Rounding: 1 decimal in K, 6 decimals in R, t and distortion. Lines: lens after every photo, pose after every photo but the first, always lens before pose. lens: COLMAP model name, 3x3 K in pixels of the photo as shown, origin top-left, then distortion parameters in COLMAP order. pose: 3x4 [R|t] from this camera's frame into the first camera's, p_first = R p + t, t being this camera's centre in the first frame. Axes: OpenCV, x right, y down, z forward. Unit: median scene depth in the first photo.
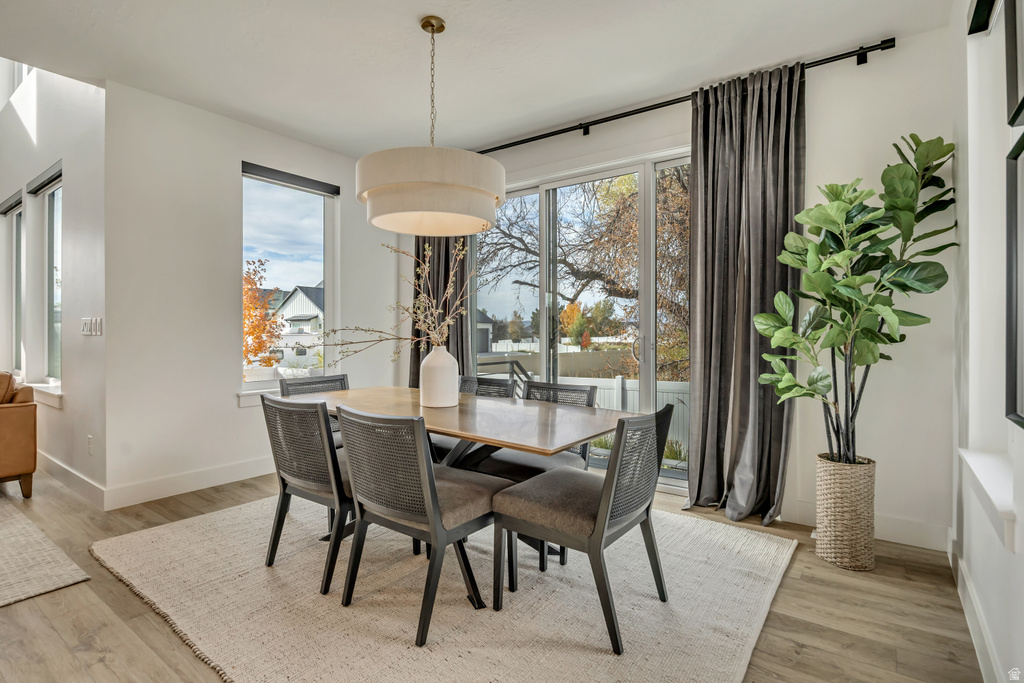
lens RADIAL K [[505.3, 0, 515.9], [0, 505.3, 334.8], [0, 0, 1]] dist [0.018158, 0.000418]
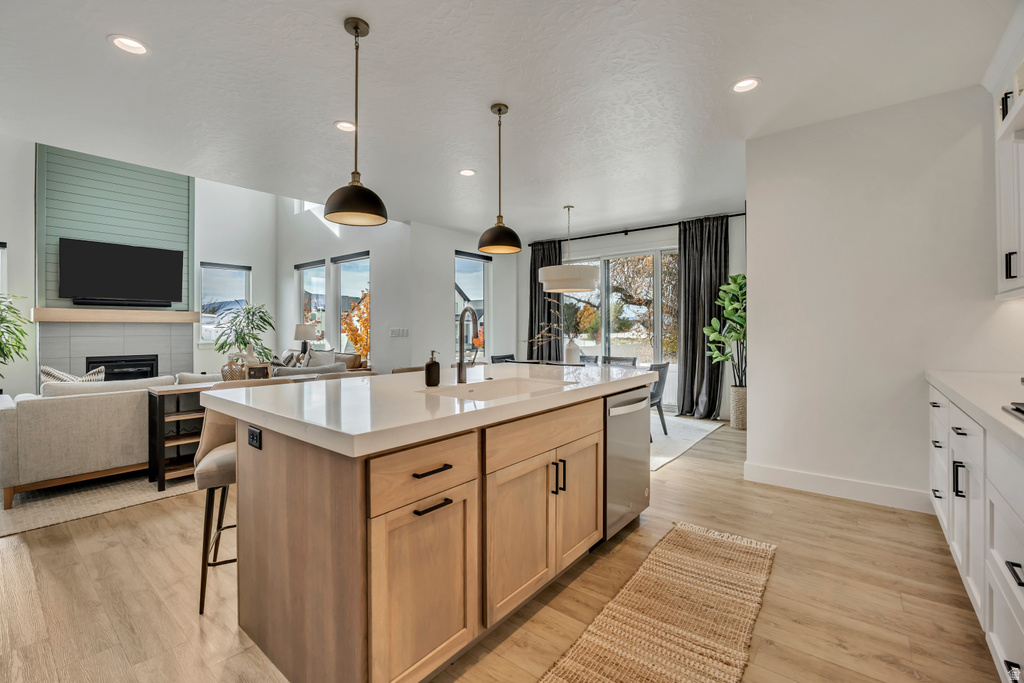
lens RADIAL K [[444.0, 0, 509.5], [0, 444.0, 333.4], [0, 0, 1]] dist [-0.016365, 0.000368]
pose [[0.998452, -0.003382, -0.055512, -0.277665], [0.003631, 0.999984, 0.004384, -0.018585], [0.055497, -0.004579, 0.998448, -0.954016]]
